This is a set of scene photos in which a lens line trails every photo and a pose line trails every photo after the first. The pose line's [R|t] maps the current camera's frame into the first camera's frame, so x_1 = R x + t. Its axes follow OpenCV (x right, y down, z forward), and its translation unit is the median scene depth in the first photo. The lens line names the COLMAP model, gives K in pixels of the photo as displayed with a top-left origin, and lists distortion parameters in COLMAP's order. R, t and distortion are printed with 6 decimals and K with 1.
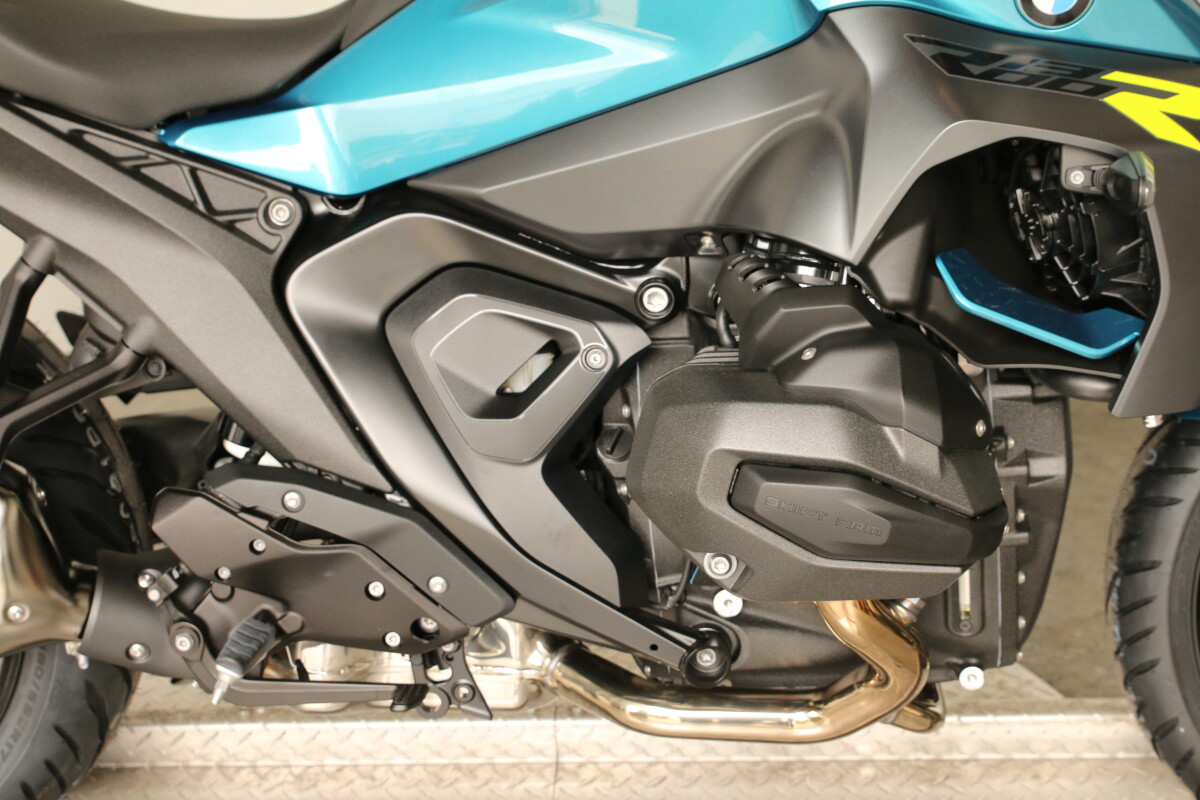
lens RADIAL K [[1959.0, 0, 600.0], [0, 1959.0, 400.0], [0, 0, 1]] dist [-0.034273, 0.065106]
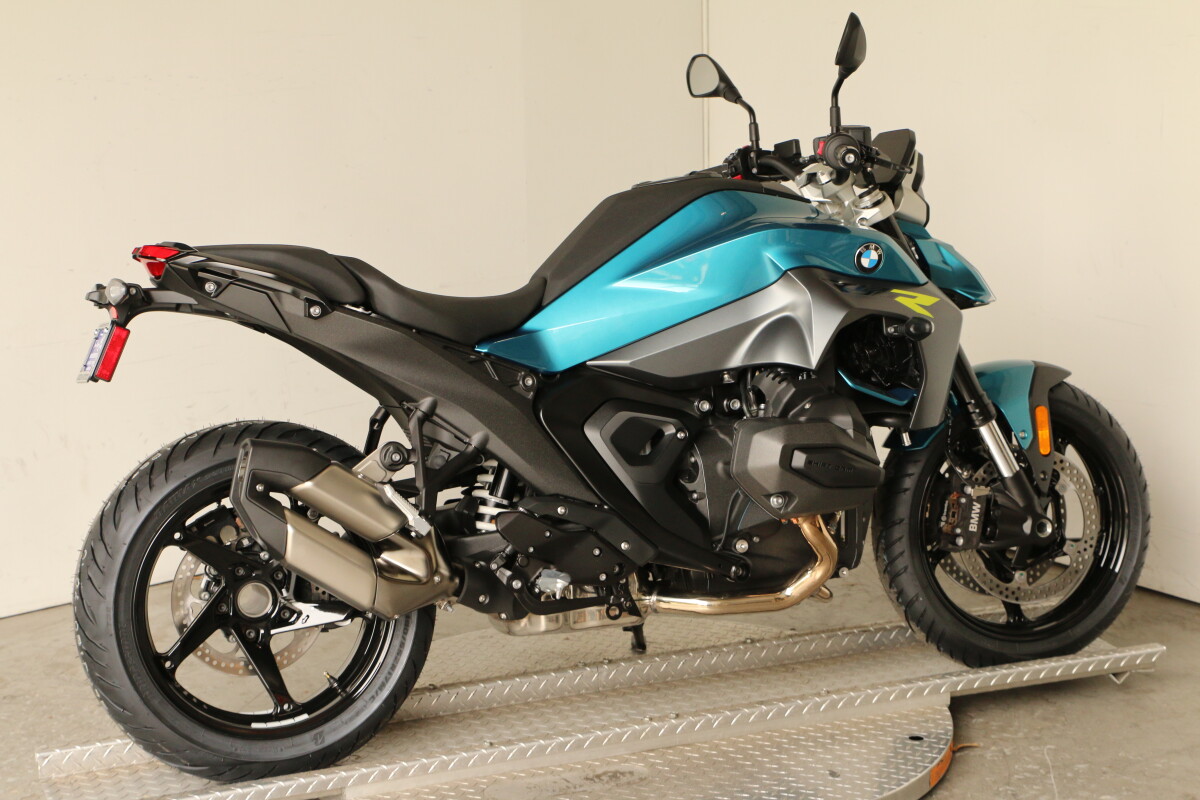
lens RADIAL K [[2284.4, 0, 600.0], [0, 2284.4, 400.0], [0, 0, 1]] dist [0.008651, 0.107816]
pose [[0.914718, -0.066316, 0.398614, -1.094026], [0.143207, 0.975619, -0.166313, 0.350536], [-0.377866, 0.209213, 0.901913, -1.269758]]
